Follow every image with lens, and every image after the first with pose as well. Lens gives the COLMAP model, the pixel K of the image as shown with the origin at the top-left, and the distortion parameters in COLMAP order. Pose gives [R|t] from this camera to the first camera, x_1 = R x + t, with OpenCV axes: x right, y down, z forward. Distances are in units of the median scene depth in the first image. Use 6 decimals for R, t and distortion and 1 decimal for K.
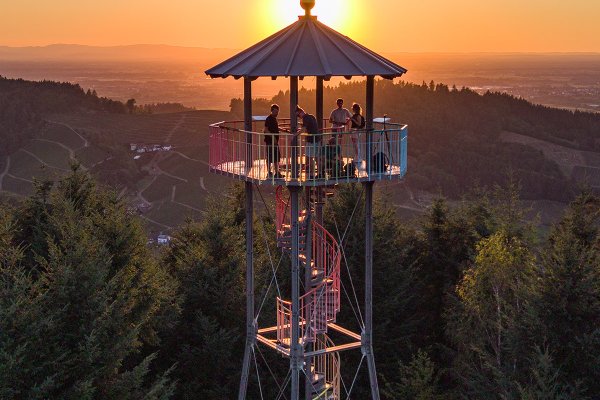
lens RADIAL K [[717.0, 0, 300.0], [0, 717.0, 200.0], [0, 0, 1]] dist [0.027934, -0.036405]
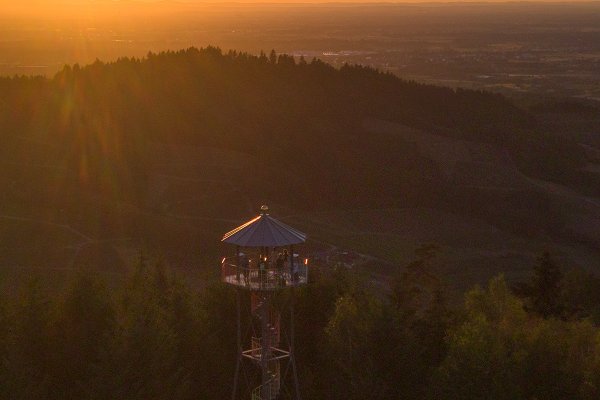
lens RADIAL K [[1149.3, 0, 300.0], [0, 1149.3, 200.0], [0, 0, 1]] dist [-0.002630, 0.001382]
pose [[0.977391, -0.019994, 0.210493, -0.454607], [0.018591, 0.999790, 0.008642, -0.229722], [-0.210622, -0.004533, 0.977557, -1.826395]]
